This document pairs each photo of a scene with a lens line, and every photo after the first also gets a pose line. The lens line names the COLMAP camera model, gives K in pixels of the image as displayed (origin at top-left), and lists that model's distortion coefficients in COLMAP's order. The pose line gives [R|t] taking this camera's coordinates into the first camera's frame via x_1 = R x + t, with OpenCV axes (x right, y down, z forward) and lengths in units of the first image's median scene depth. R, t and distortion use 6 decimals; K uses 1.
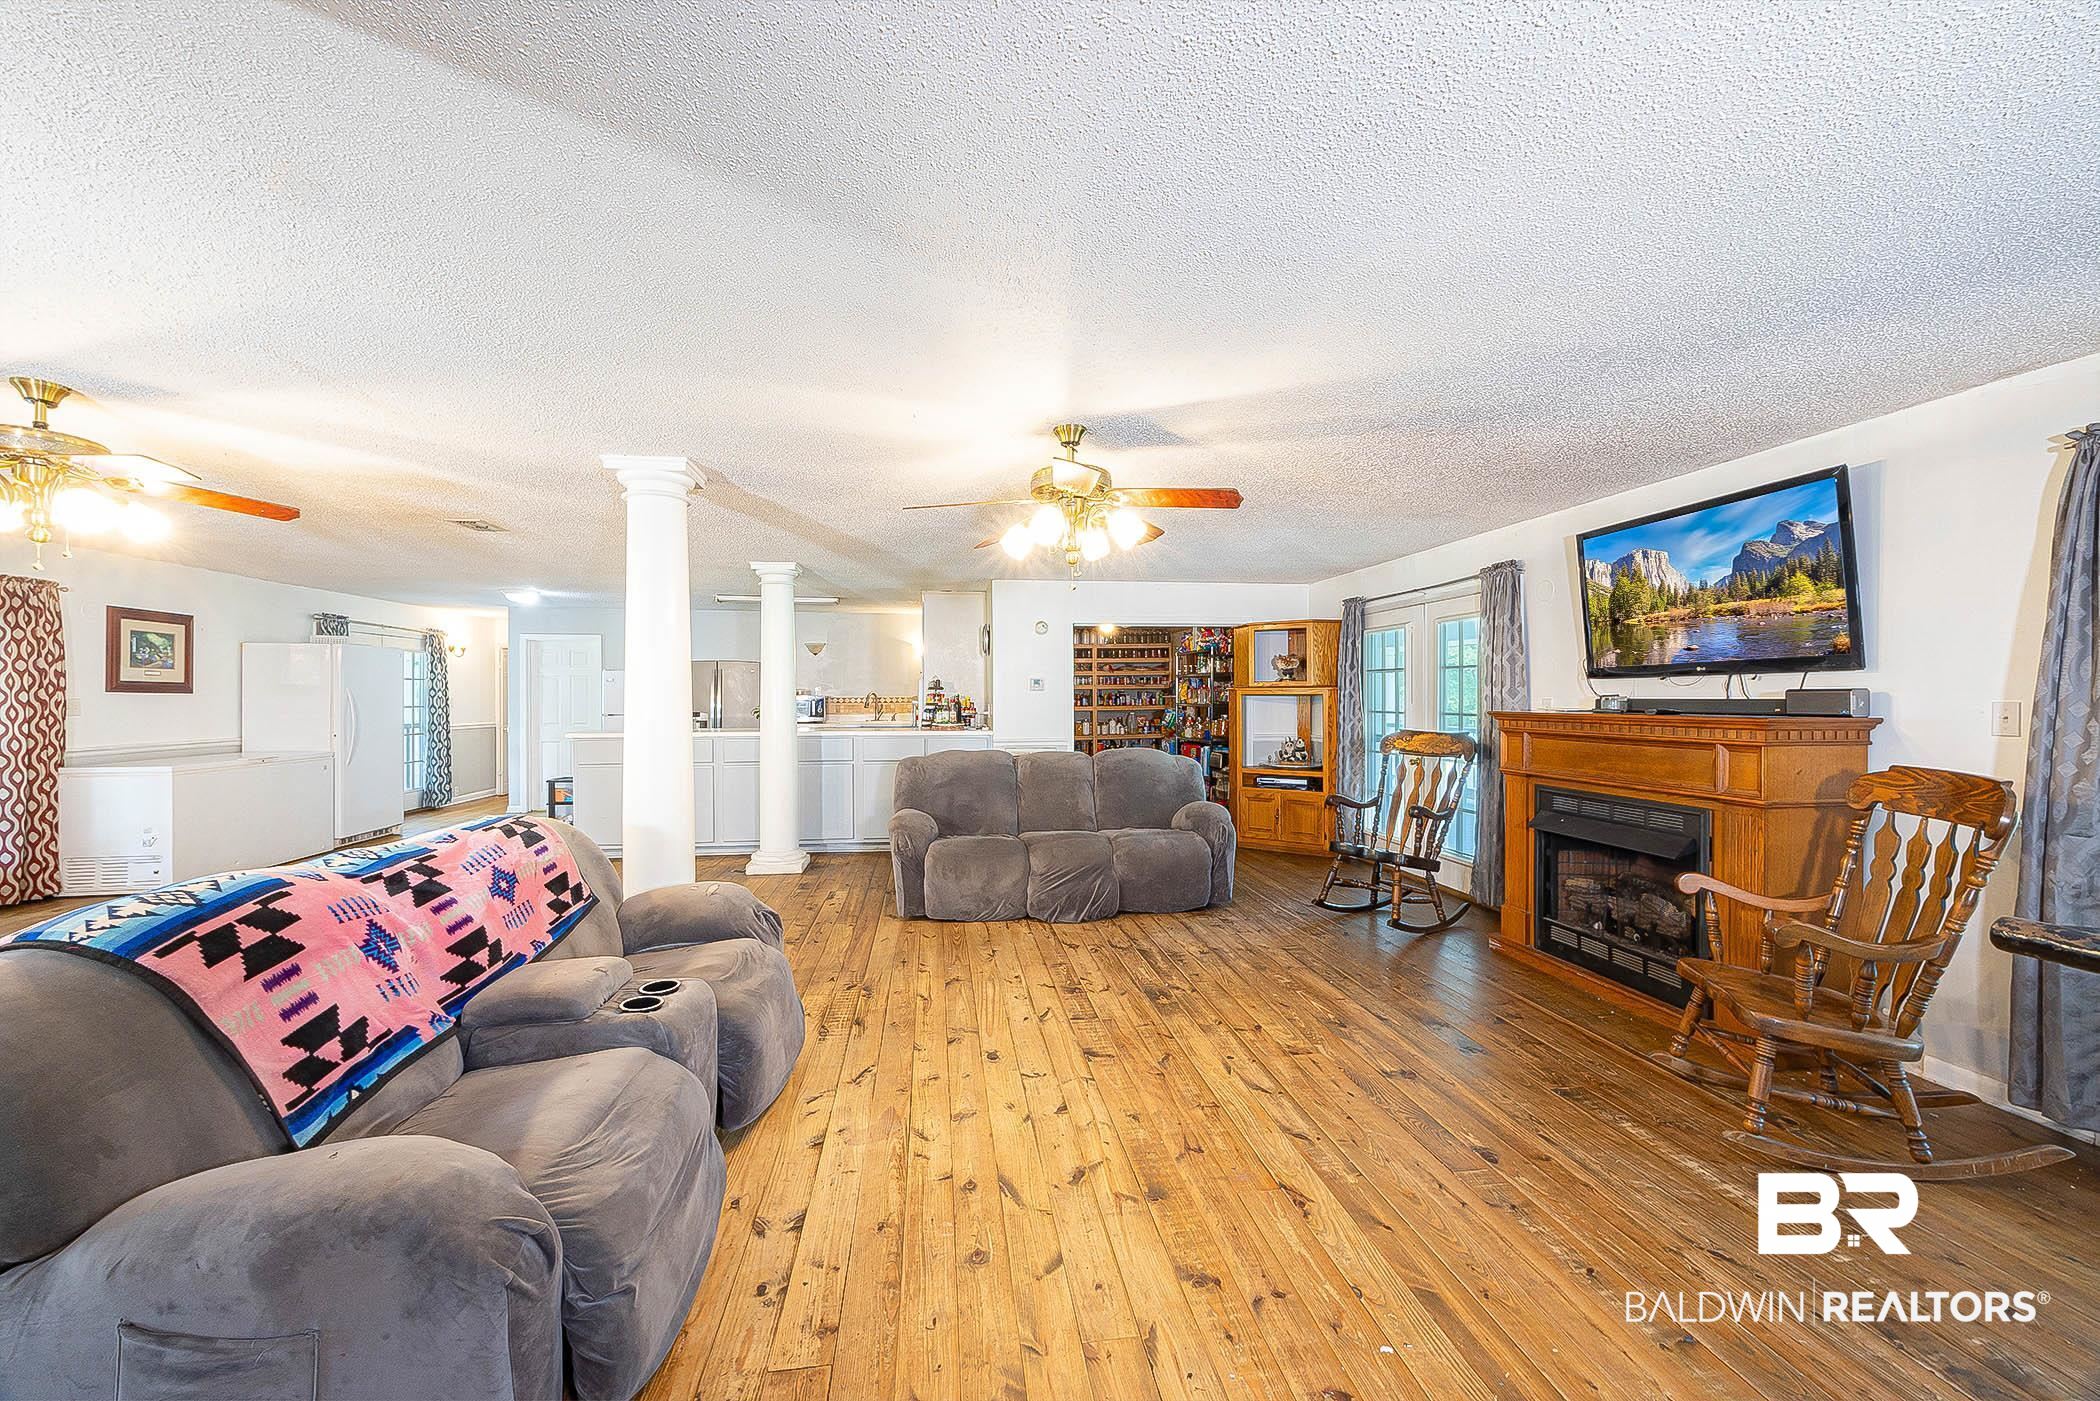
lens RADIAL K [[804.6, 0, 1050.0], [0, 804.6, 700.5], [0, 0, 1]] dist [-0.000565, -0.000052]
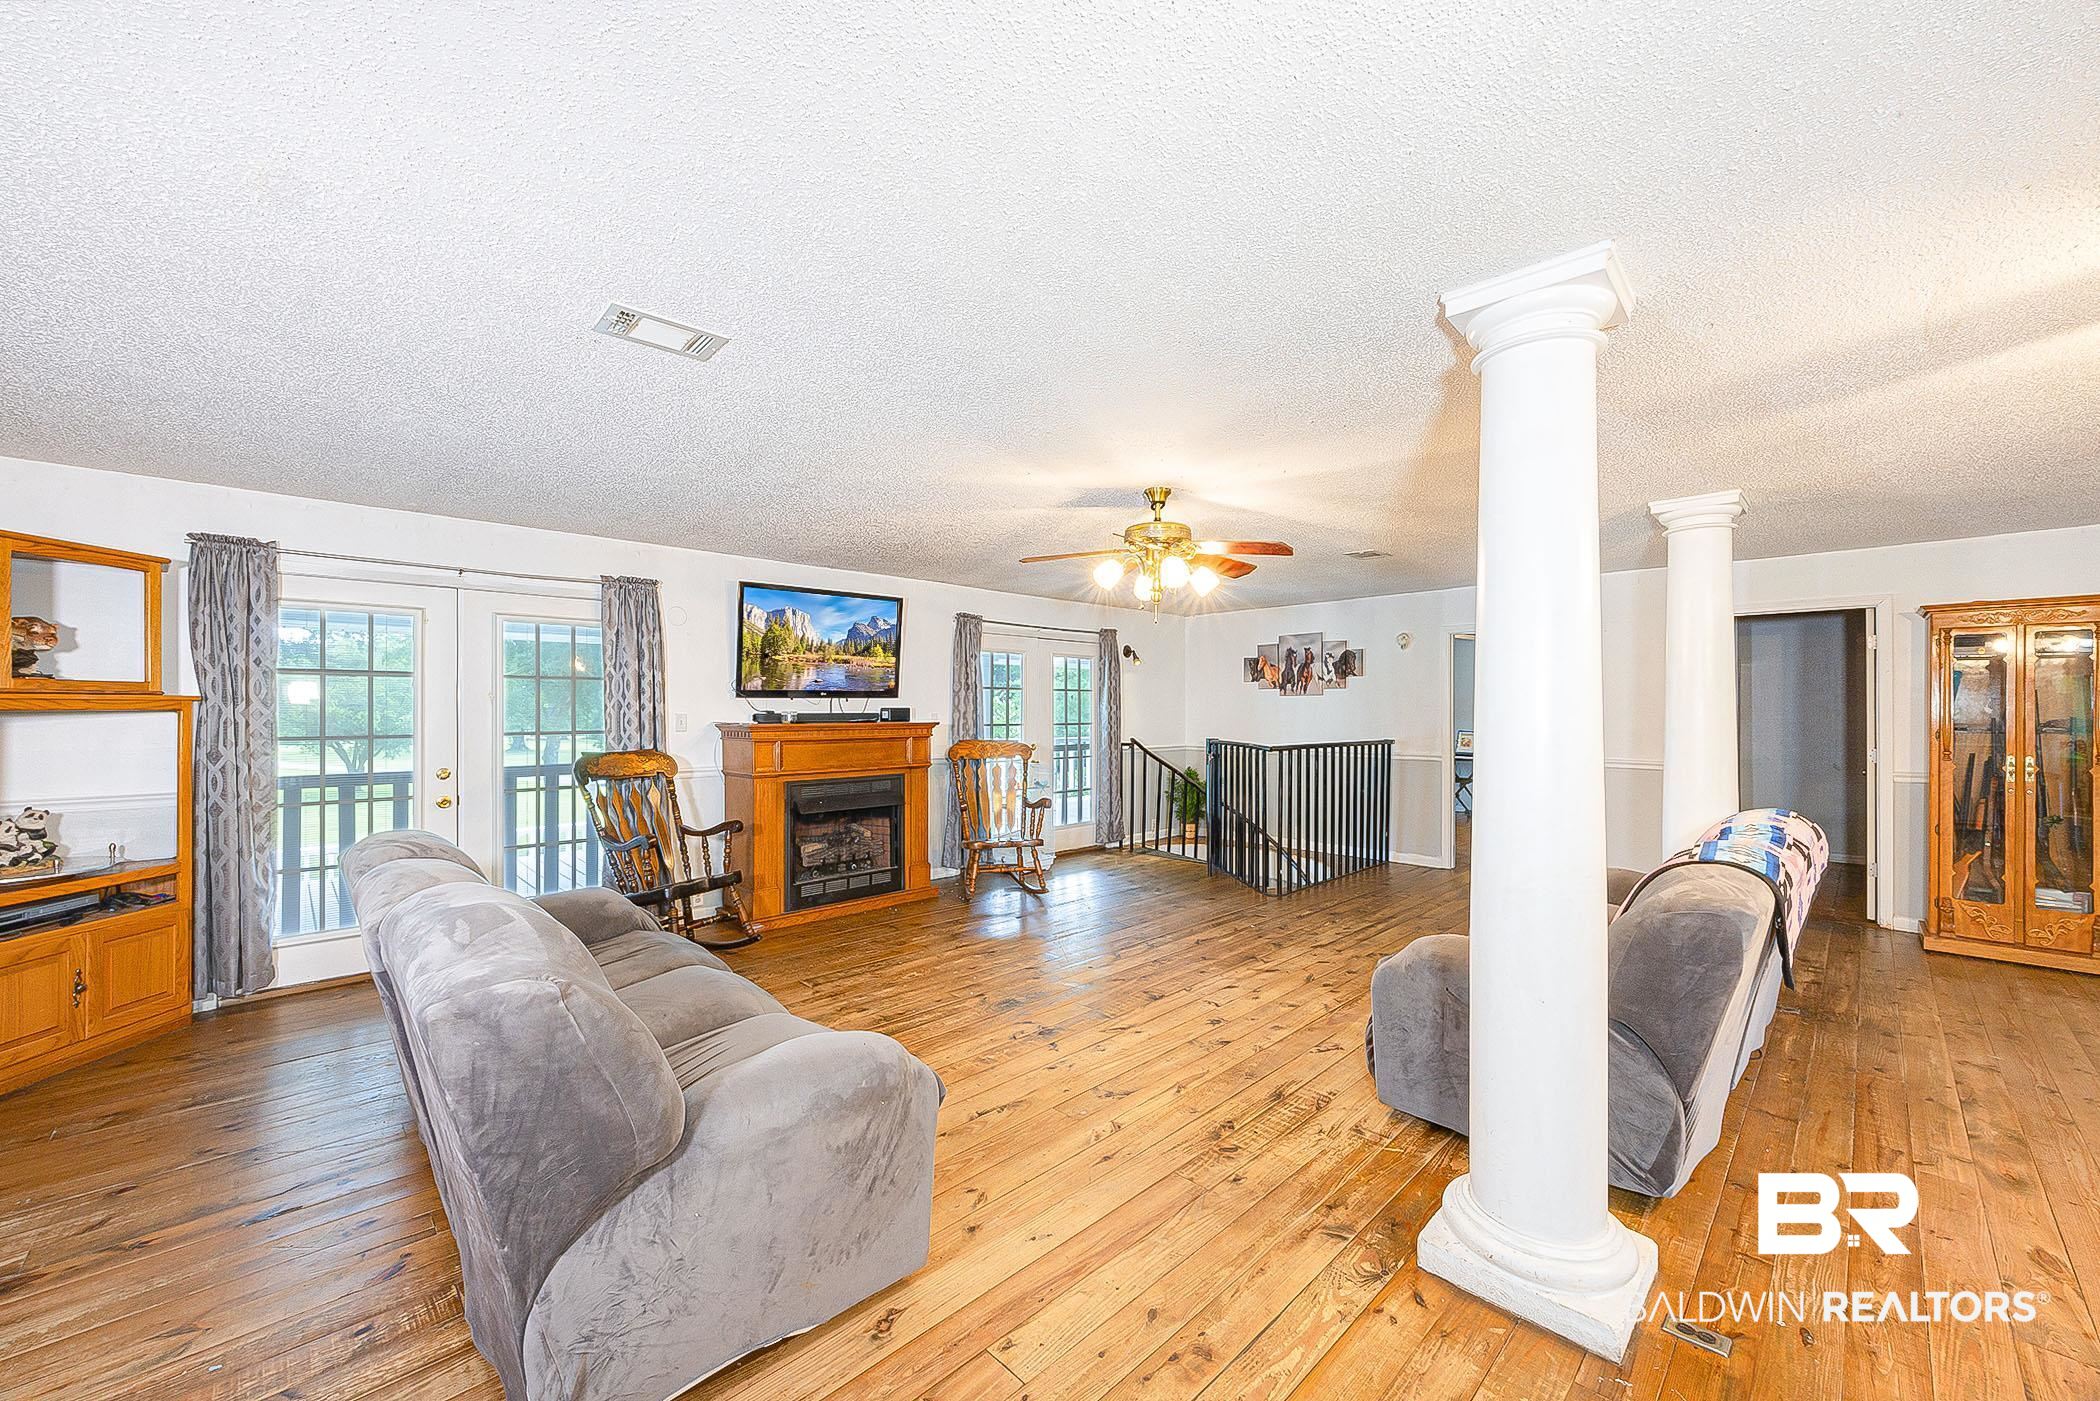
lens RADIAL K [[792.1, 0, 1047.9], [0, 792.1, 728.4], [0, 0, 1]] dist [-0.000536, -0.000011]
pose [[-0.586885, -0.019474, 0.809436, -0.733146], [0.006046, 0.999577, 0.028432, -0.013980], [-0.809648, 0.021581, -0.586519, 1.607993]]
